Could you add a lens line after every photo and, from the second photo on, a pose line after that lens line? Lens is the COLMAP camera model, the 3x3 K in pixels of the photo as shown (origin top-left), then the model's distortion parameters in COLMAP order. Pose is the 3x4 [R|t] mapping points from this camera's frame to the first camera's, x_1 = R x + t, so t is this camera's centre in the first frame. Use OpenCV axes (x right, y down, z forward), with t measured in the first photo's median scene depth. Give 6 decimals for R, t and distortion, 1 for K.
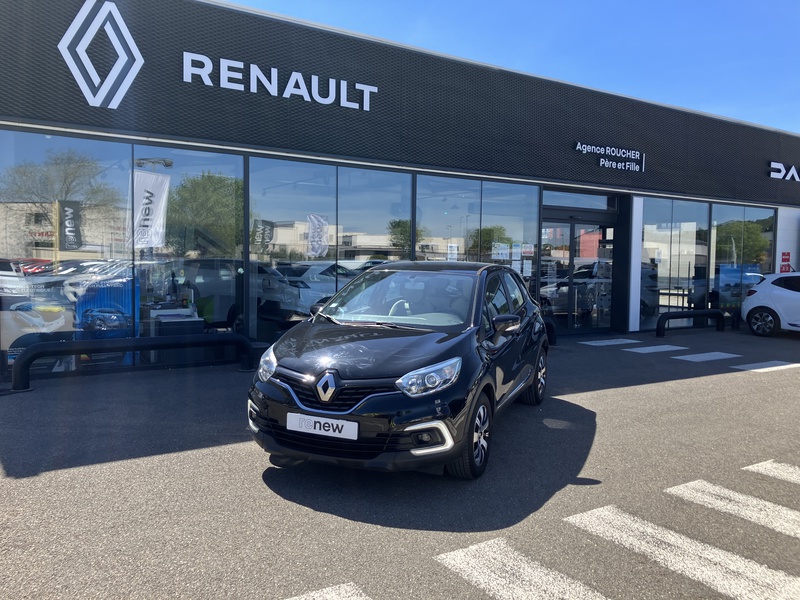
lens RADIAL K [[657.6, 0, 388.3], [0, 657.6, 294.7], [0, 0, 1]] dist [0.026539, -0.027126]
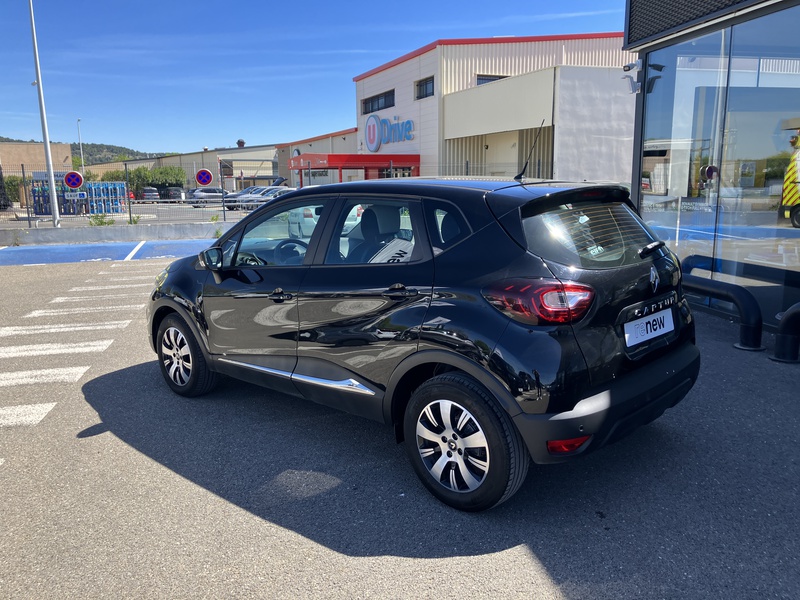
lens RADIAL K [[657.6, 0, 402.6], [0, 657.6, 308.7], [0, 0, 1]] dist [0.026539, -0.027126]
pose [[-0.360937, 0.168573, -0.917228, 0.534432], [-0.040467, 0.979770, 0.195991, -0.038723], [0.931712, 0.107858, -0.346814, 0.960221]]
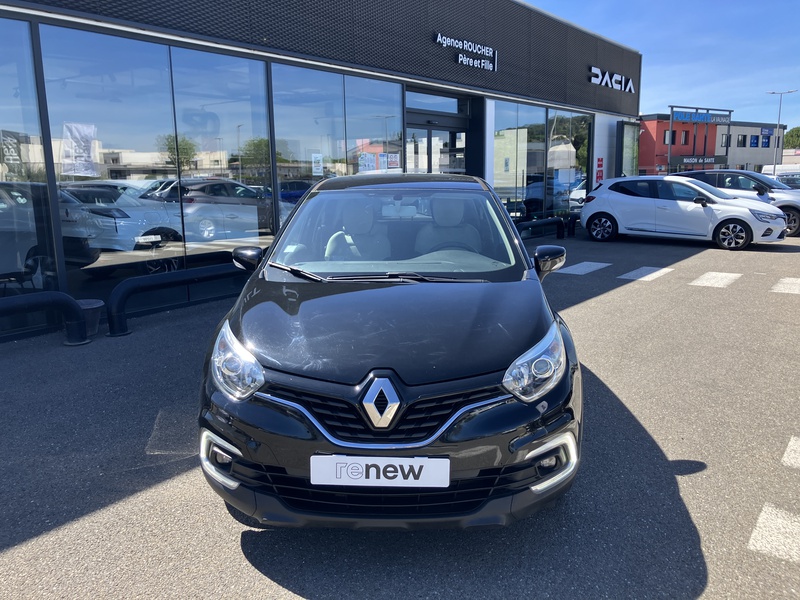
lens RADIAL K [[657.6, 0, 393.9], [0, 657.6, 300.0], [0, 0, 1]] dist [0.026539, -0.027126]
pose [[0.938700, -0.093639, 0.331775, -0.137701], [0.048578, 0.988729, 0.141614, -0.013271], [-0.341296, -0.116816, 0.932669, 0.253562]]
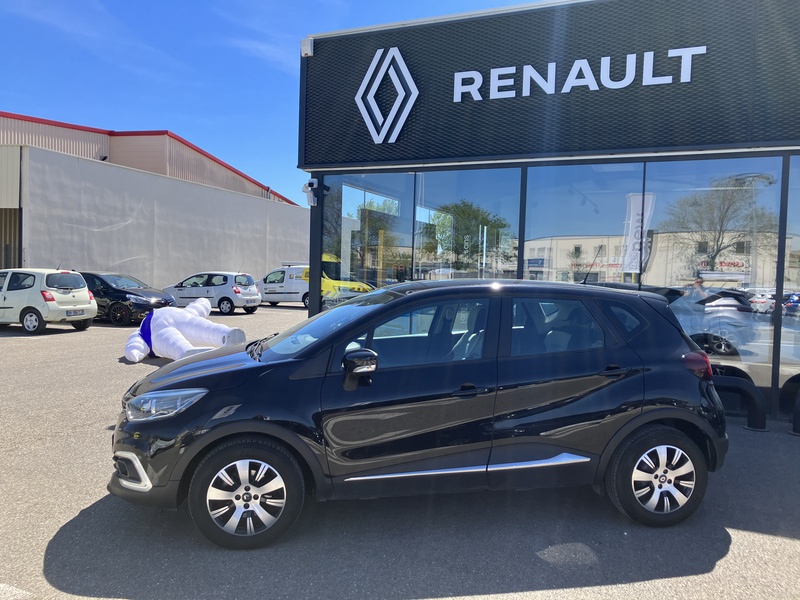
lens RADIAL K [[657.6, 0, 394.2], [0, 657.6, 297.5], [0, 0, 1]] dist [0.026539, -0.027126]
pose [[0.543538, 0.028607, -0.838897, 0.508119], [-0.066040, 0.997779, -0.008764, -0.013632], [0.836783, 0.060164, 0.544220, 0.413437]]
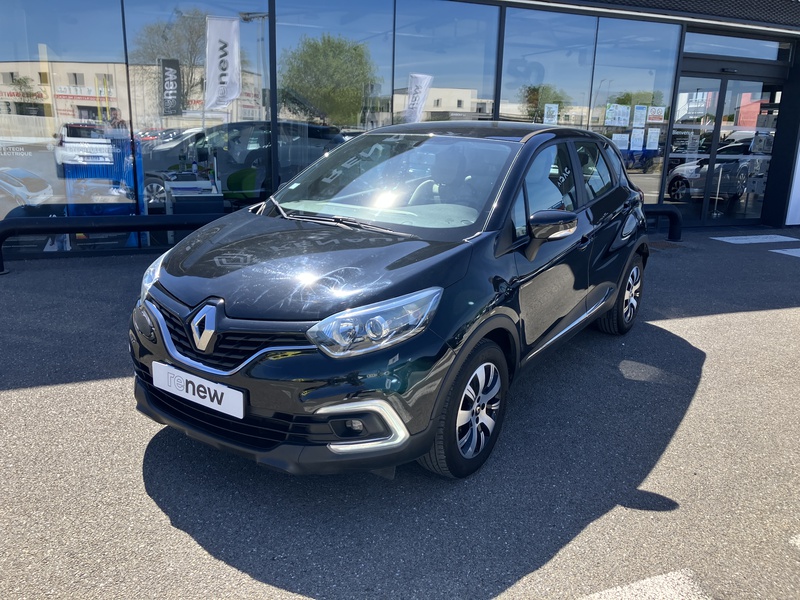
lens RADIAL K [[657.6, 0, 393.3], [0, 657.6, 299.7], [0, 0, 1]] dist [0.026539, -0.027126]
pose [[0.981525, 0.061080, -0.181324, 0.096686], [-0.024030, 0.979525, 0.199883, -0.004708], [0.189821, -0.191833, 0.962896, 0.239879]]
